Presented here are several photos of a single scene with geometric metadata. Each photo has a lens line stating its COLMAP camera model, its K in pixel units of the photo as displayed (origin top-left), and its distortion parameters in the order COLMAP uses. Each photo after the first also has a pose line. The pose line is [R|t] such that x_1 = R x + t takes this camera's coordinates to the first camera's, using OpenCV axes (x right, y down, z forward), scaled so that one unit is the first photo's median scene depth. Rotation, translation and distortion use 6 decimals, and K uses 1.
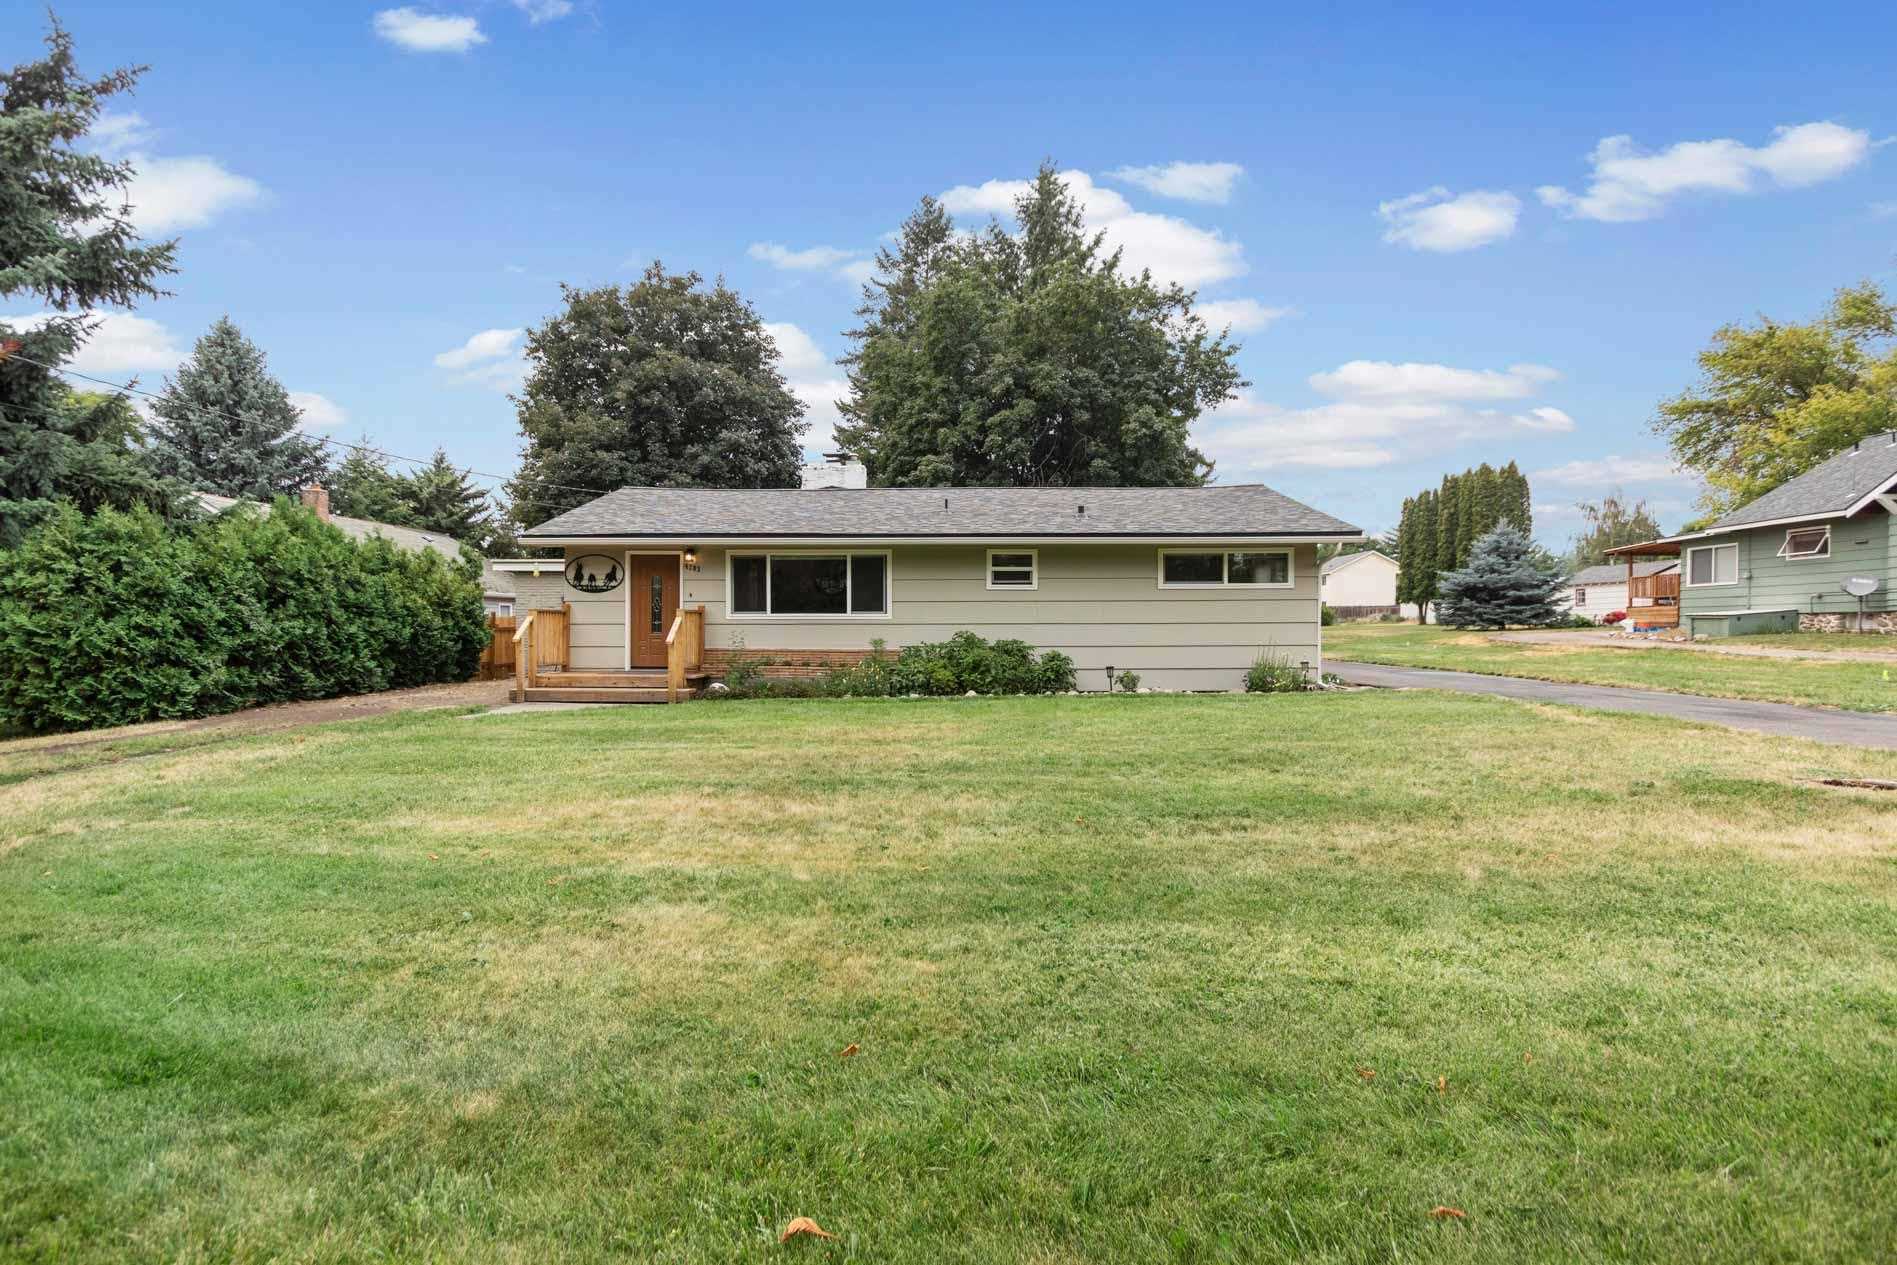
lens RADIAL K [[878.0, 0, 948.5], [0, 878.0, 632.5], [0, 0, 1]] dist [0.003685, -0.000141]
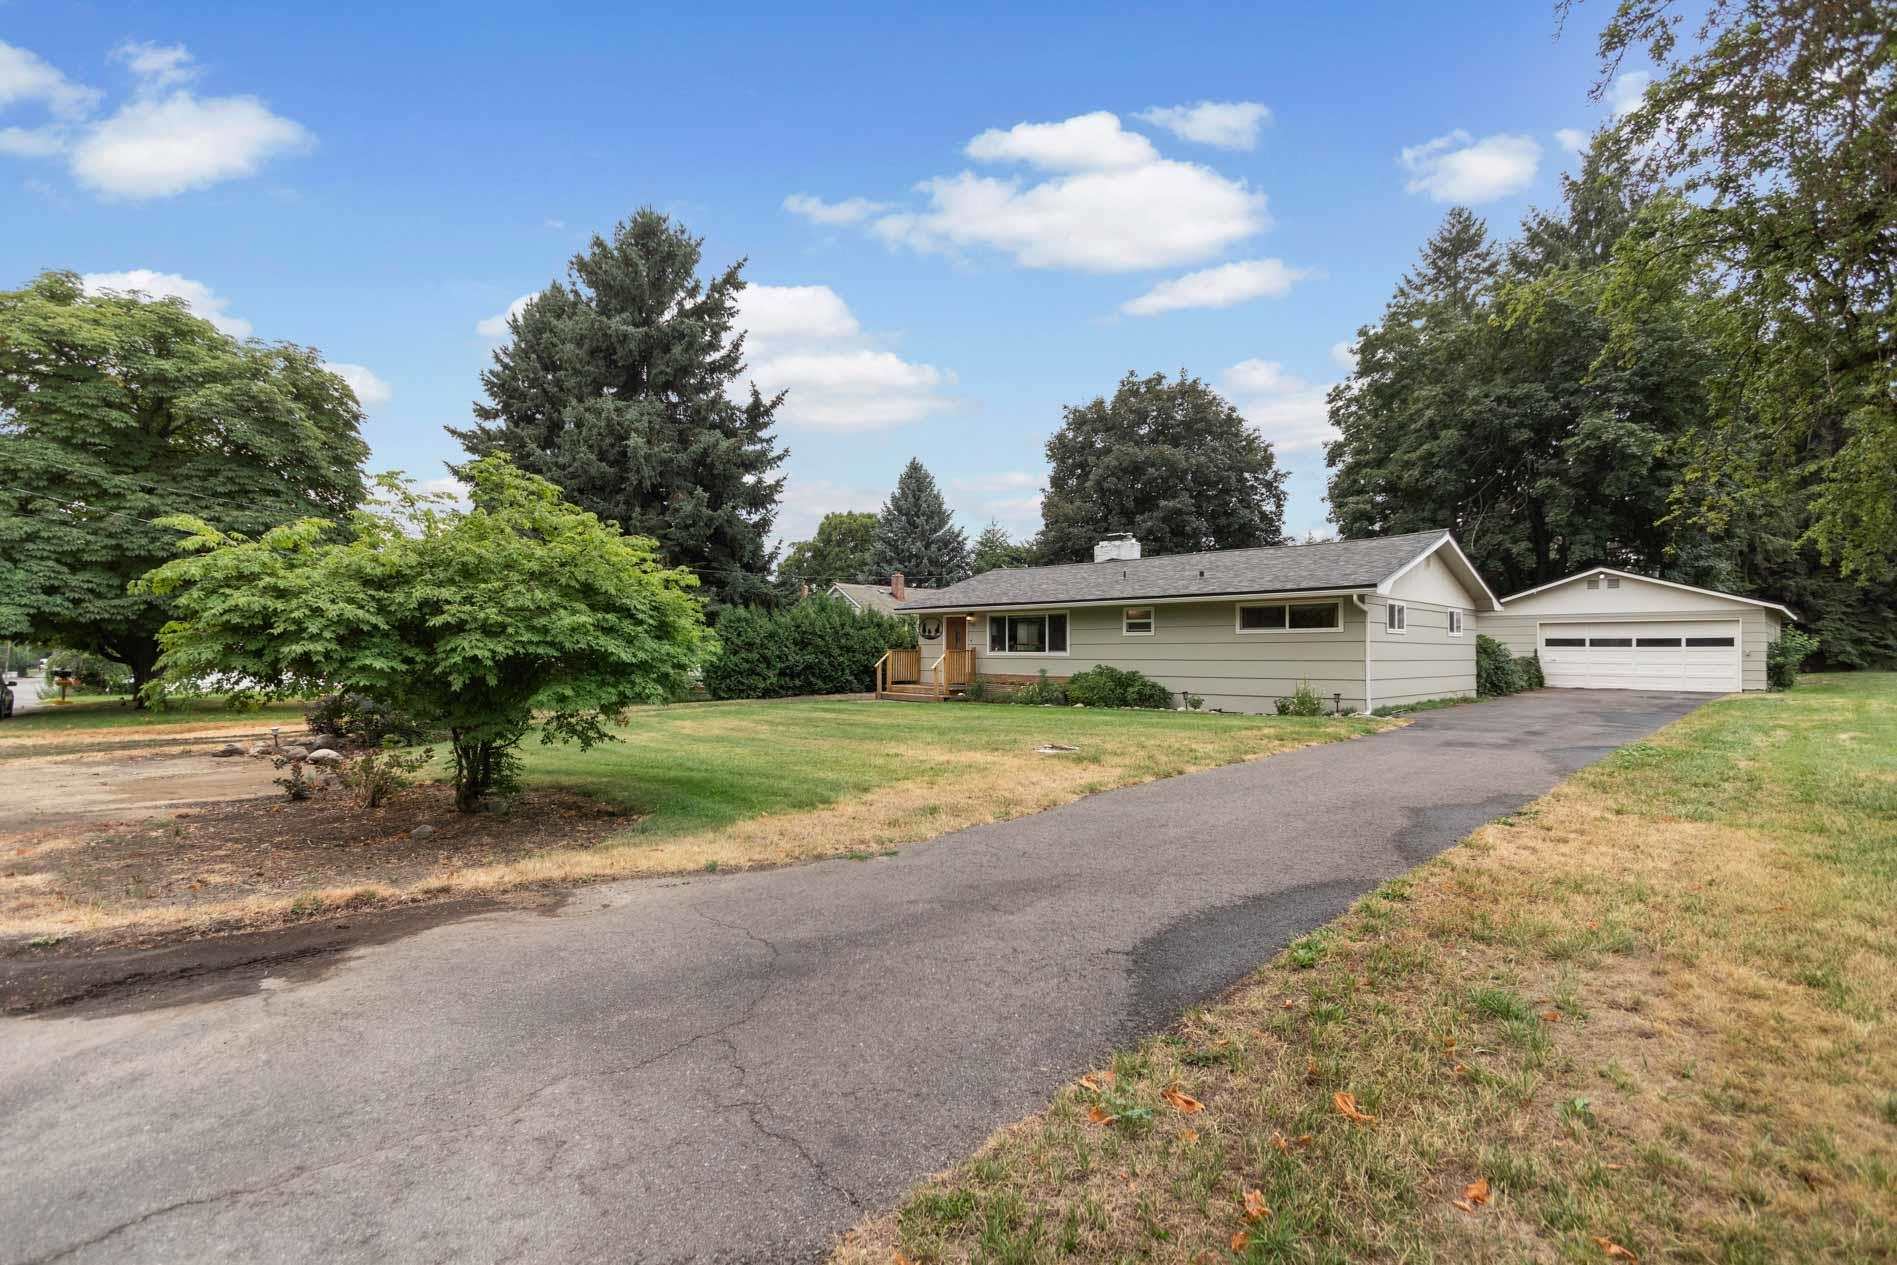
lens RADIAL K [[867.6, 0, 939.1], [0, 867.6, 646.4], [0, 0, 1]] dist [0.004065, -0.001026]
pose [[0.719588, -0.001776, -0.694399, 0.812862], [-0.007329, 0.999922, -0.010152, -0.014533], [0.694362, 0.012394, 0.719519, -0.234372]]
